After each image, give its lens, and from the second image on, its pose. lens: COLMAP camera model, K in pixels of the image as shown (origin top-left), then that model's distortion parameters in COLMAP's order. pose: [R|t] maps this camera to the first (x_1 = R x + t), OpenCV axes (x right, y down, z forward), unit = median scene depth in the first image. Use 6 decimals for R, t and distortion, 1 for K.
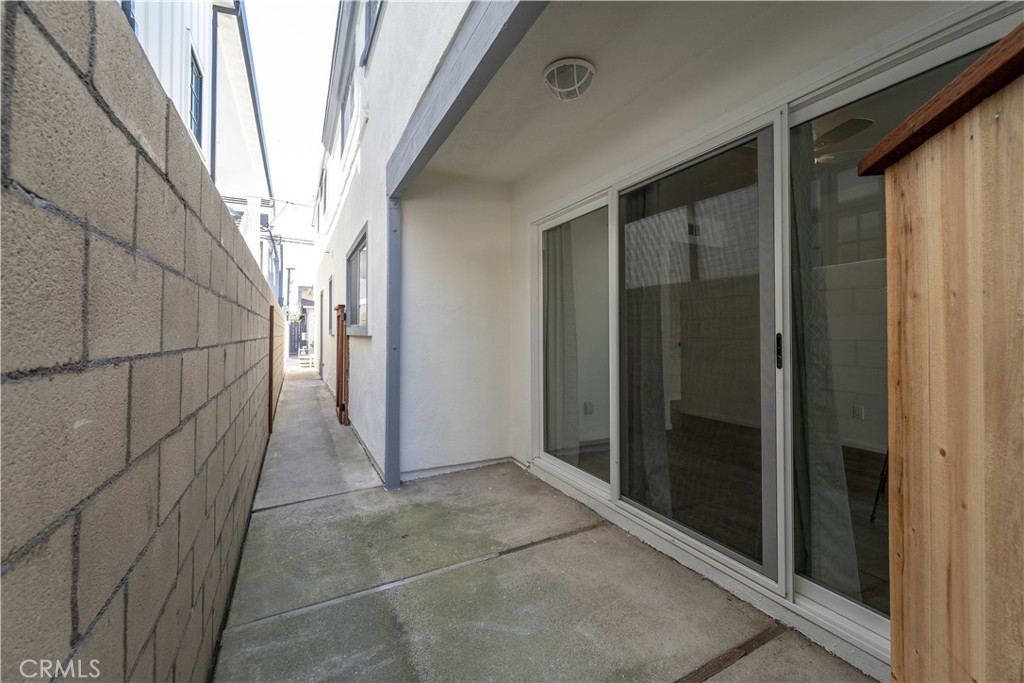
lens RADIAL K [[400.6, 0, 514.2], [0, 400.6, 333.6], [0, 0, 1]] dist [0.000549, 0.000703]
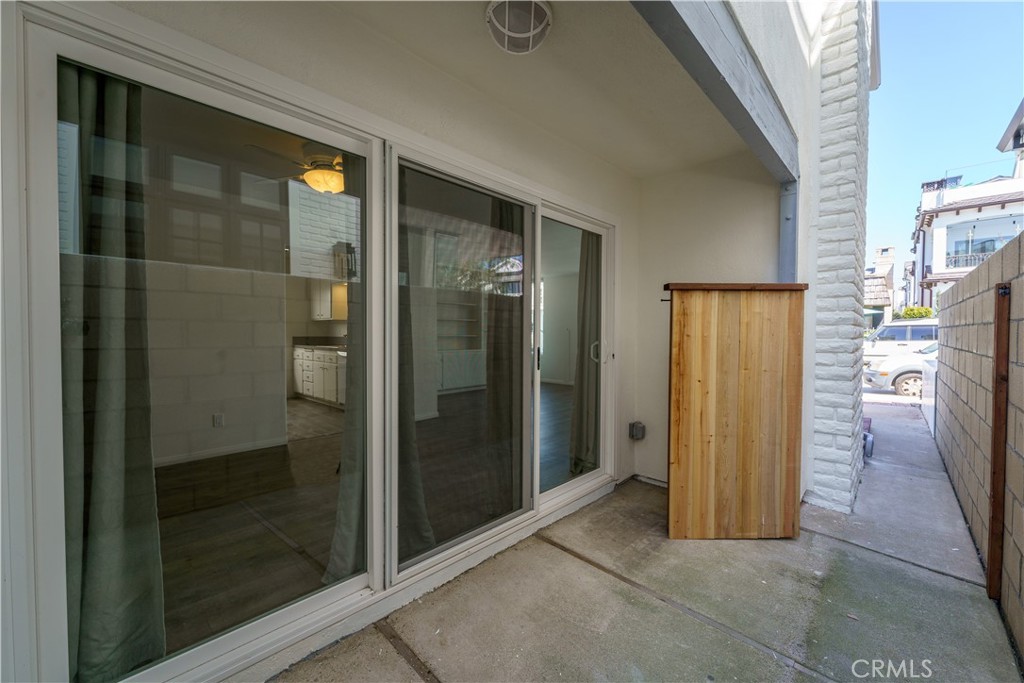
lens RADIAL K [[400.6, 0, 514.9], [0, 400.6, 337.2], [0, 0, 1]] dist [0.000549, 0.000703]
pose [[-0.308129, -0.019109, 0.951153, -0.649940], [-0.008214, 0.999814, 0.017425, -0.050292], [-0.951309, -0.002444, -0.308229, 1.314691]]
